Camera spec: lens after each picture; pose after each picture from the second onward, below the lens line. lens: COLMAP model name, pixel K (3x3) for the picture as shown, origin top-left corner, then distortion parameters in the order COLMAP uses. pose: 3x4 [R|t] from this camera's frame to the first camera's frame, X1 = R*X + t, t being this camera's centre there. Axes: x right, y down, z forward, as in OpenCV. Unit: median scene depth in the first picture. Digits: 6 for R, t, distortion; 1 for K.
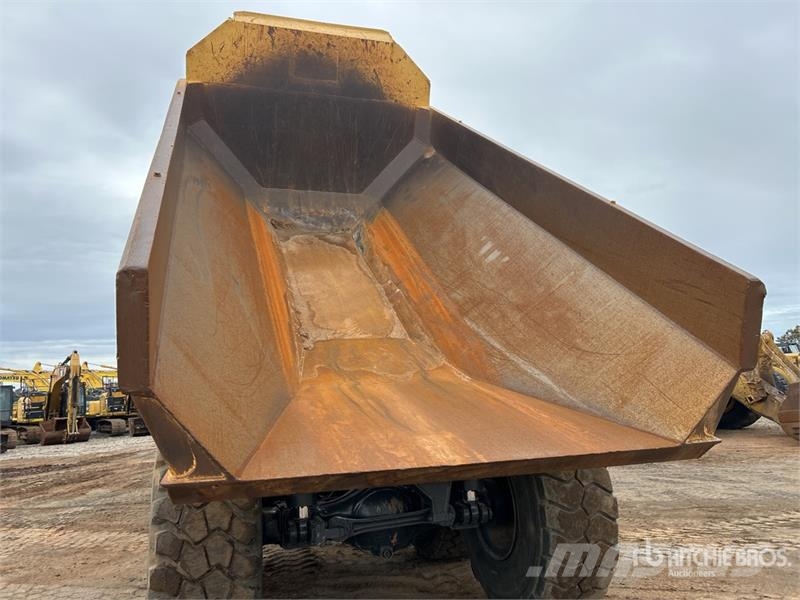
lens RADIAL K [[607.3, 0, 400.0], [0, 607.3, 300.0], [0, 0, 1]] dist [0.100190, -0.152689]
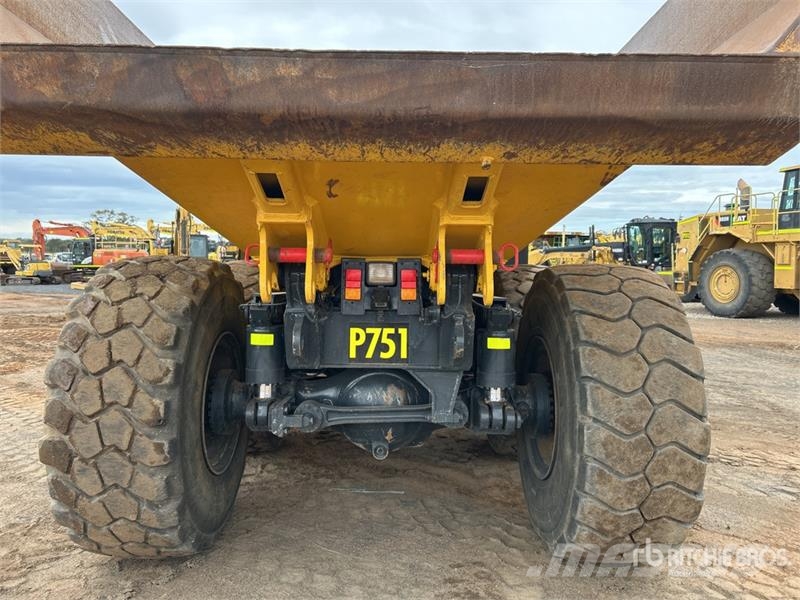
lens RADIAL K [[607.3, 0, 400.0], [0, 607.3, 300.0], [0, 0, 1]] dist [0.100190, -0.152689]
pose [[0.952570, 0.075249, -0.294870, 0.228485], [-0.009609, 0.975900, 0.218005, 0.055036], [0.304168, -0.204832, 0.930336, 0.333668]]
